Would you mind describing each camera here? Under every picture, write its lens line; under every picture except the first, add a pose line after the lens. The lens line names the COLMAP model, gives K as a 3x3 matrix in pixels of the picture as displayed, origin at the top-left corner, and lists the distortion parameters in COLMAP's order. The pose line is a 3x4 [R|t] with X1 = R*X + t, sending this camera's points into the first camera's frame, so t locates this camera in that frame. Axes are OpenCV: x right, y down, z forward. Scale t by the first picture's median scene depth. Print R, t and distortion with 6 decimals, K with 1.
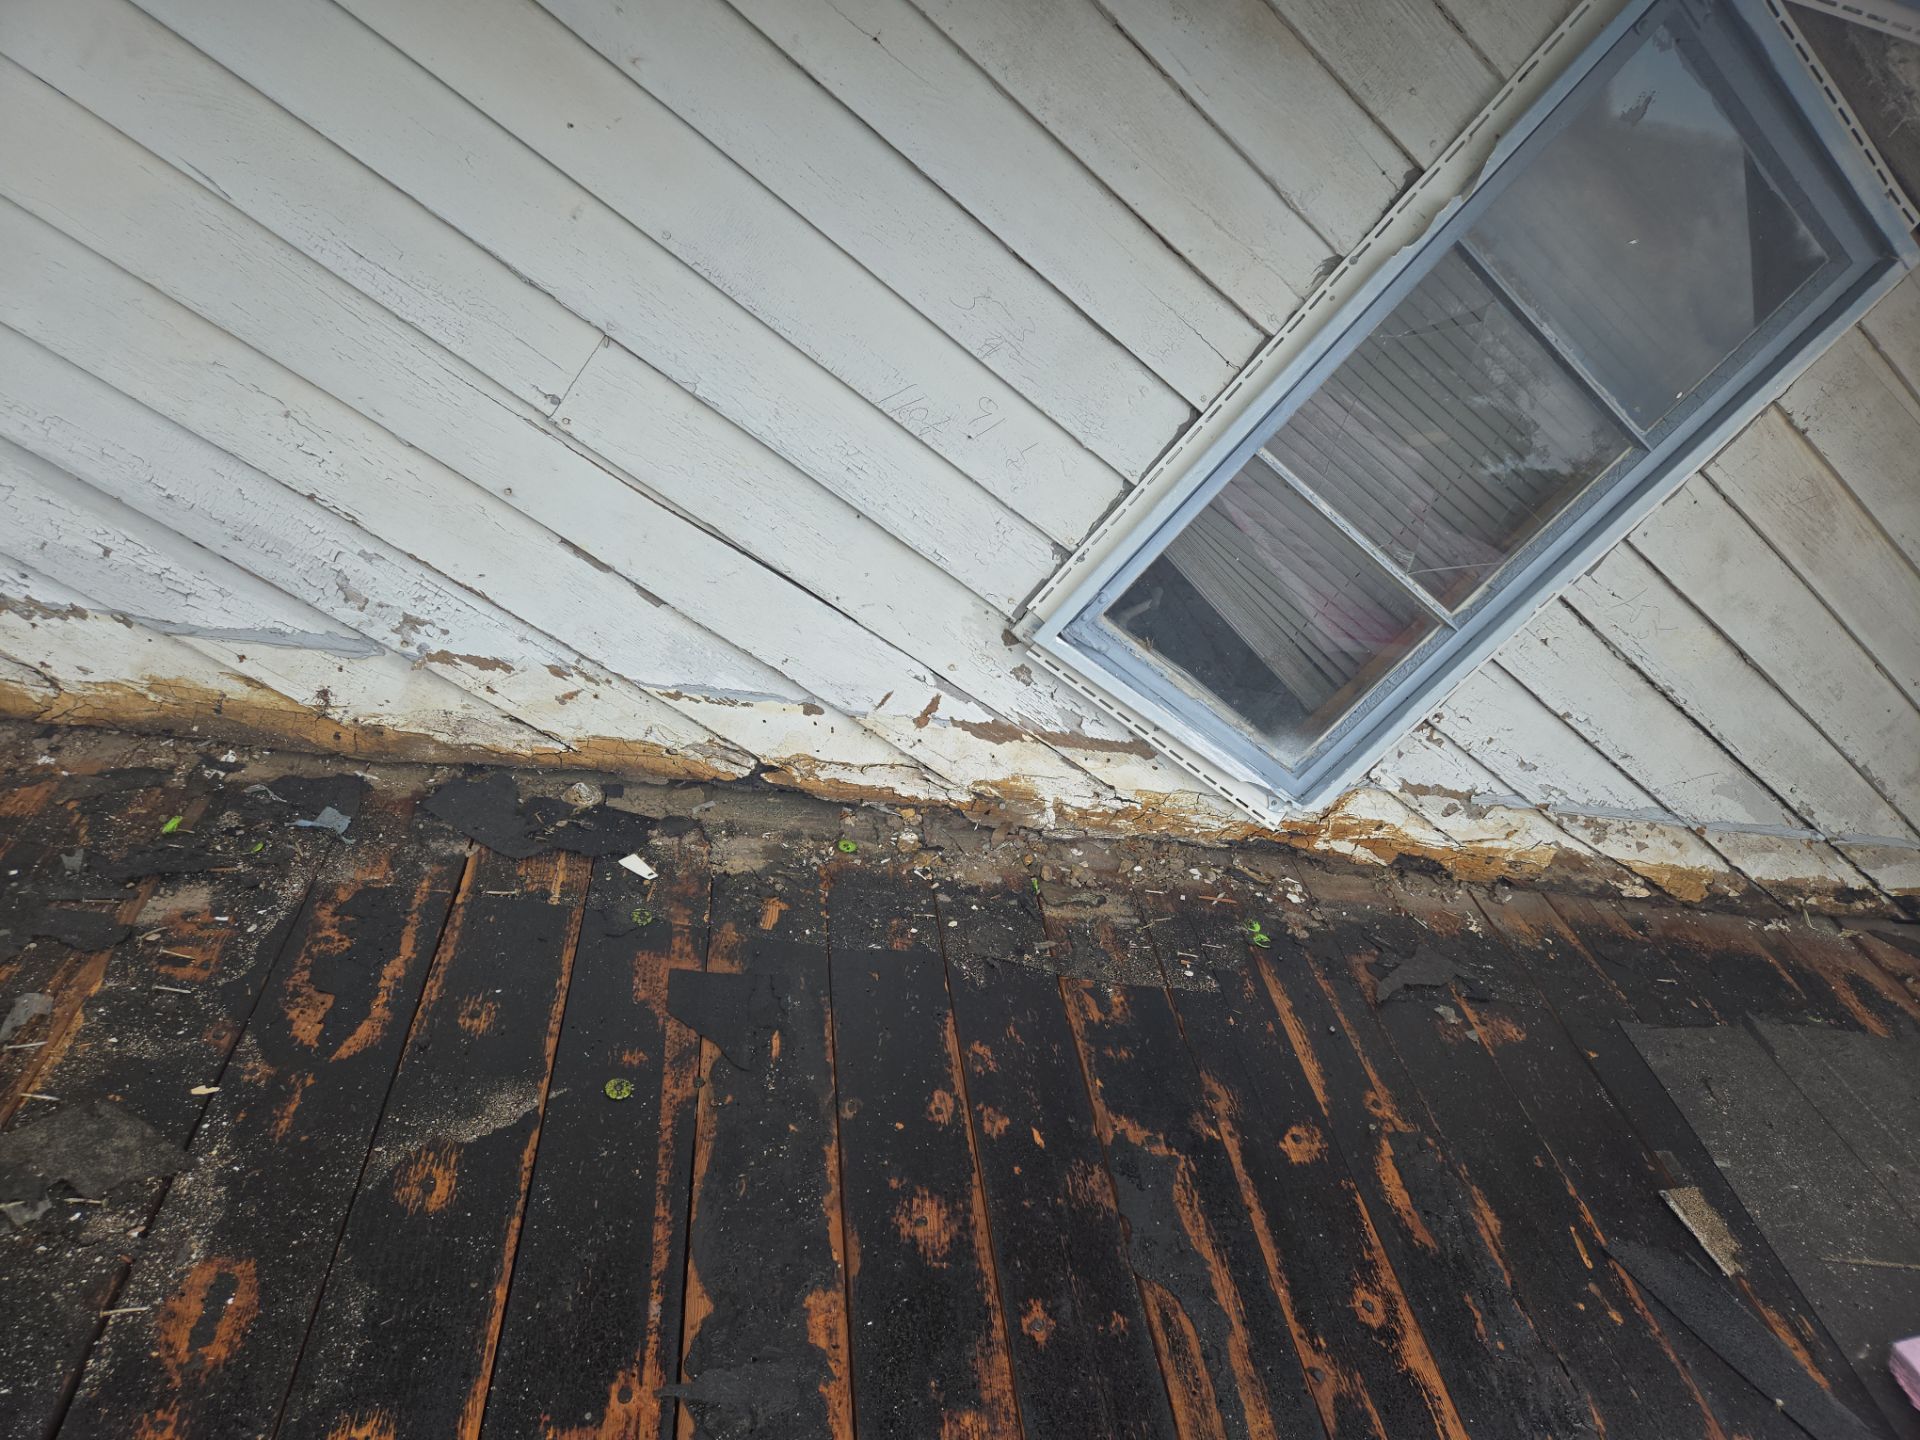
lens RADIAL K [[1225.8, 0, 993.0], [0, 1225.8, 699.4], [0, 0, 1]] dist [0.064617, -0.055805]
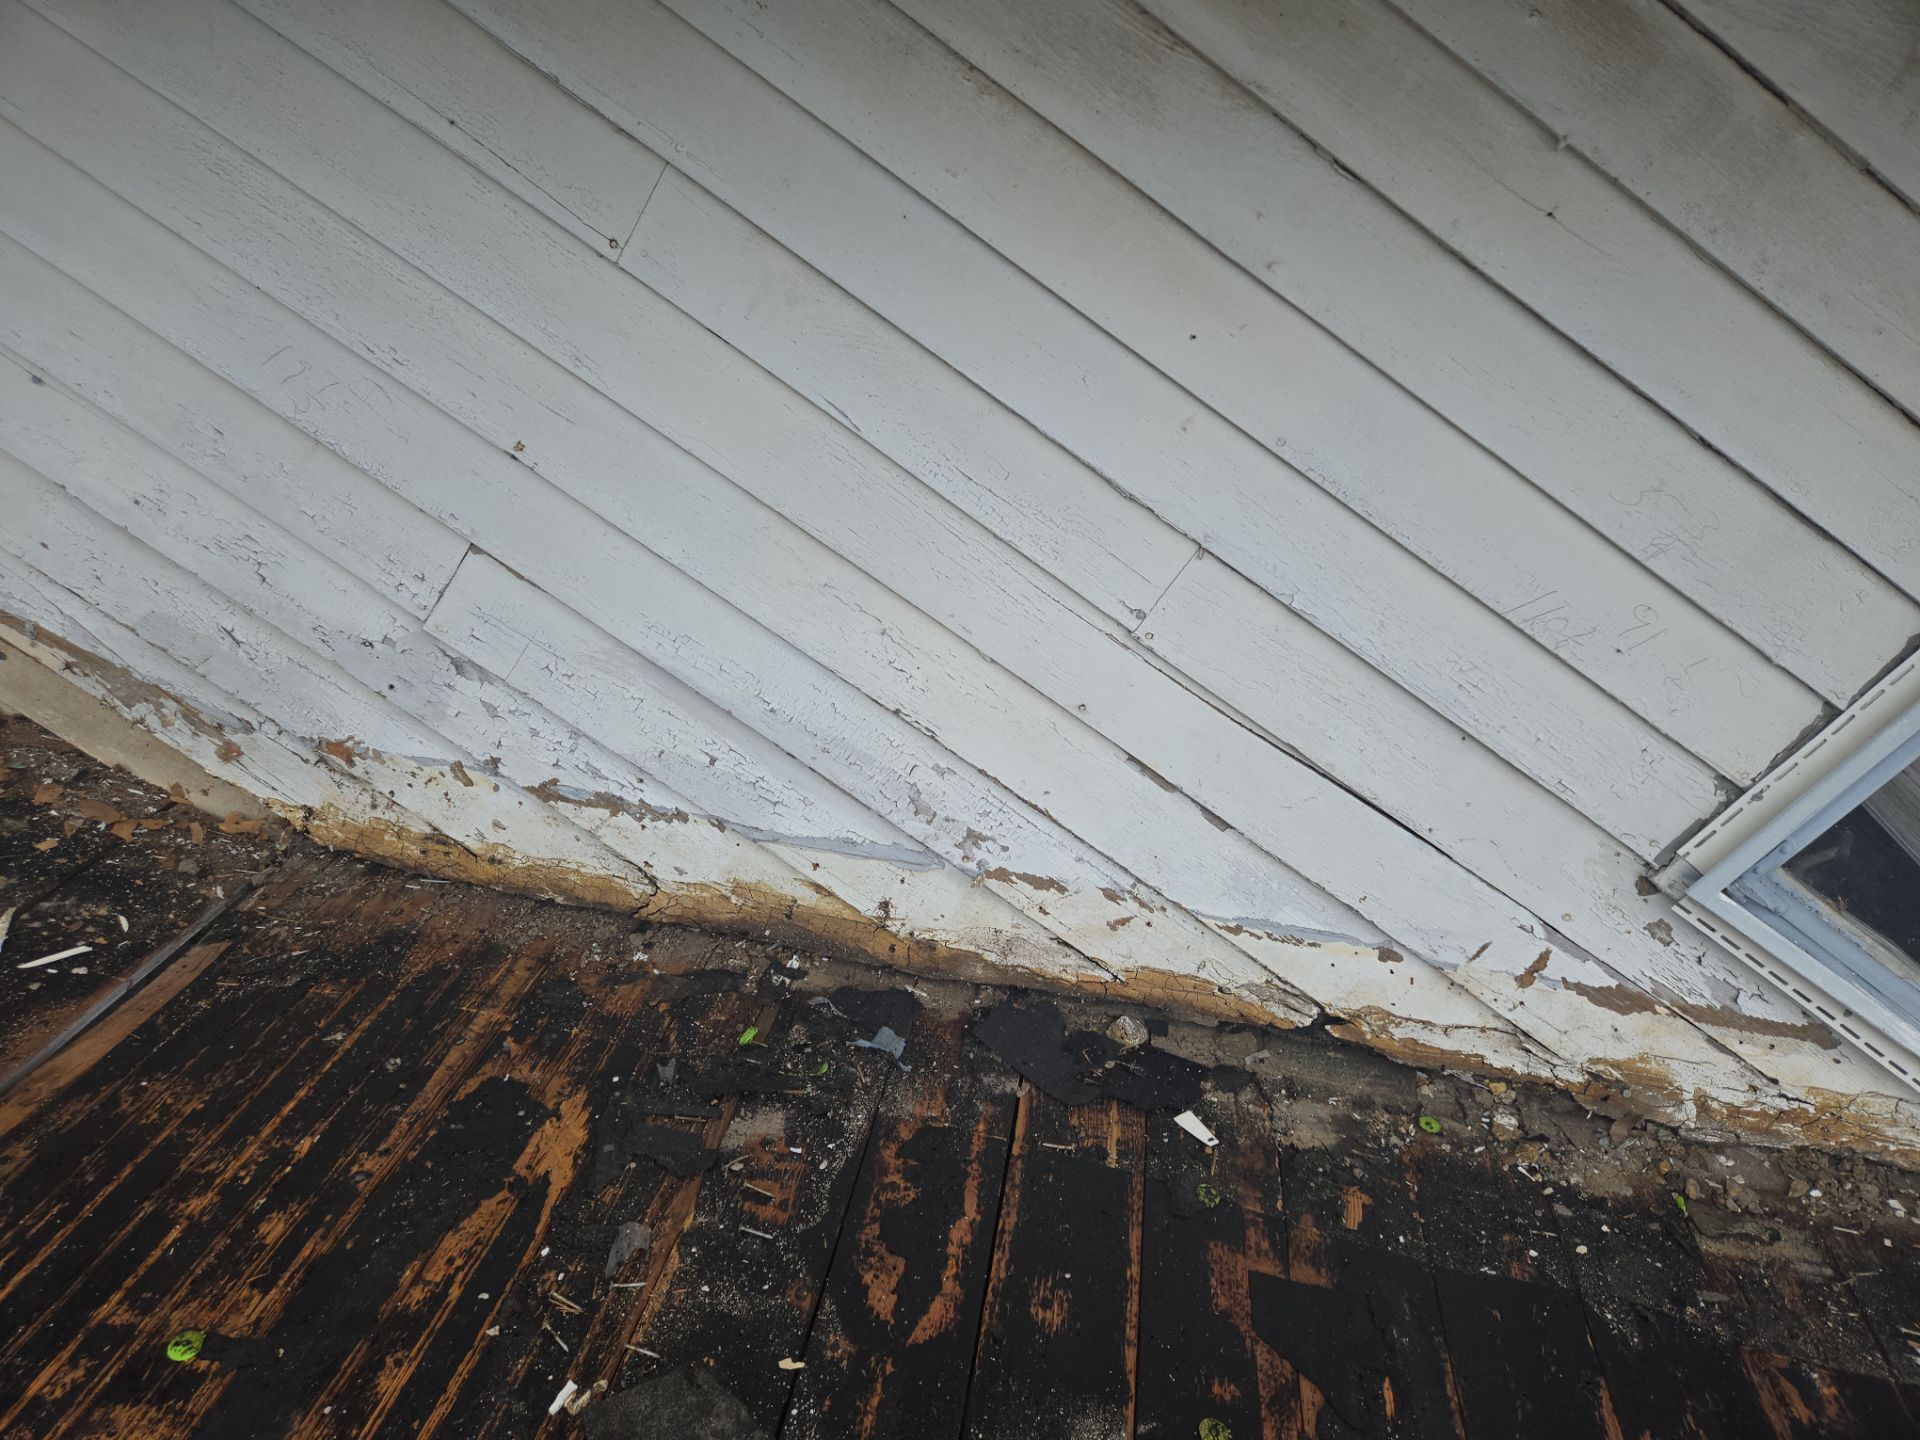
lens RADIAL K [[1225.8, 0, 993.0], [0, 1225.8, 699.4], [0, 0, 1]] dist [0.064617, -0.055805]
pose [[0.955594, 0.021462, -0.293903, -0.176737], [-0.053548, 0.993387, -0.101564, -0.073247], [0.289780, 0.112792, 0.950424, 0.083208]]
